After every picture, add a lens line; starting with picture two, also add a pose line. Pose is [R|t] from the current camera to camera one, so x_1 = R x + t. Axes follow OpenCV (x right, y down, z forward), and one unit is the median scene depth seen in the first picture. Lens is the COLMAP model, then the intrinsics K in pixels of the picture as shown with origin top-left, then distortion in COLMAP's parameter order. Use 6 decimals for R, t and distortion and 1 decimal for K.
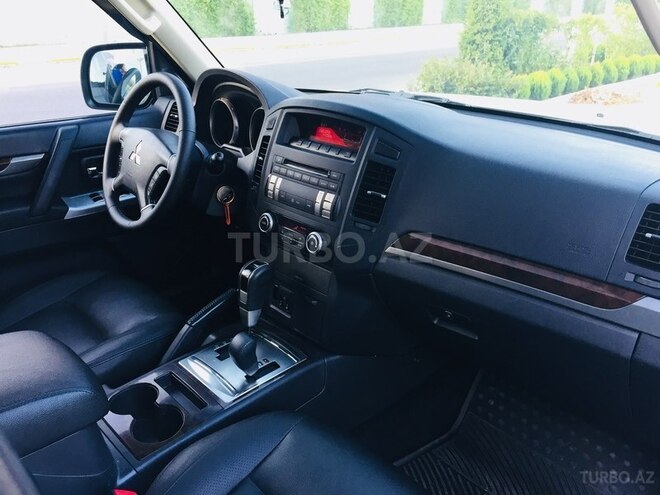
lens RADIAL K [[559.4, 0, 330.0], [0, 559.4, 247.5], [0, 0, 1]] dist [0.046025, -0.005668]
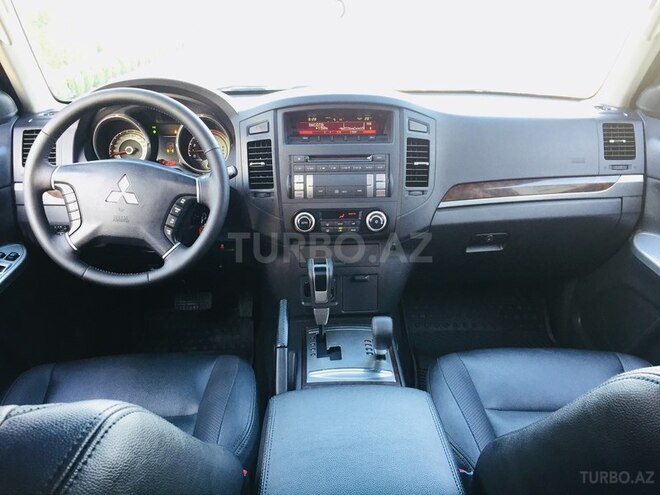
lens RADIAL K [[565.9, 0, 330.0], [0, 565.9, 247.5], [0, 0, 1]] dist [0.039452, -0.009078]
pose [[0.684285, -0.319791, 0.655352, -0.794657], [0.291970, 0.943681, 0.155626, -0.150146], [-0.668212, 0.084851, 0.739117, 0.208601]]
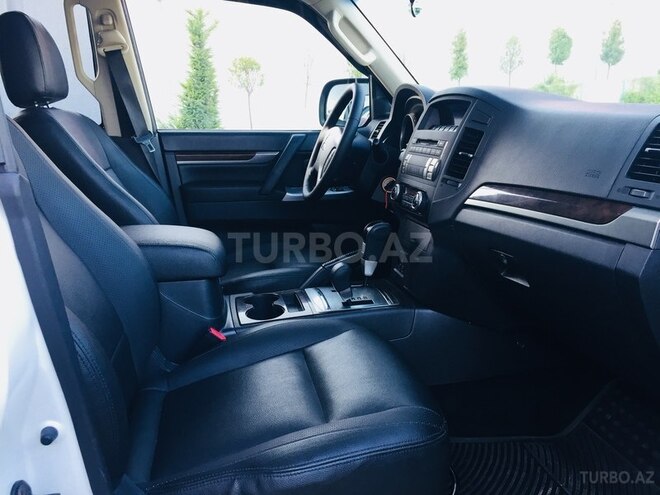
lens RADIAL K [[565.9, 0, 330.0], [0, 565.9, 247.5], [0, 0, 1]] dist [0.039452, -0.009078]
pose [[0.855795, 0.114586, -0.504464, 0.390272], [-0.200138, 0.972562, -0.118610, 0.242726], [0.477032, 0.202468, 0.855247, -0.067334]]
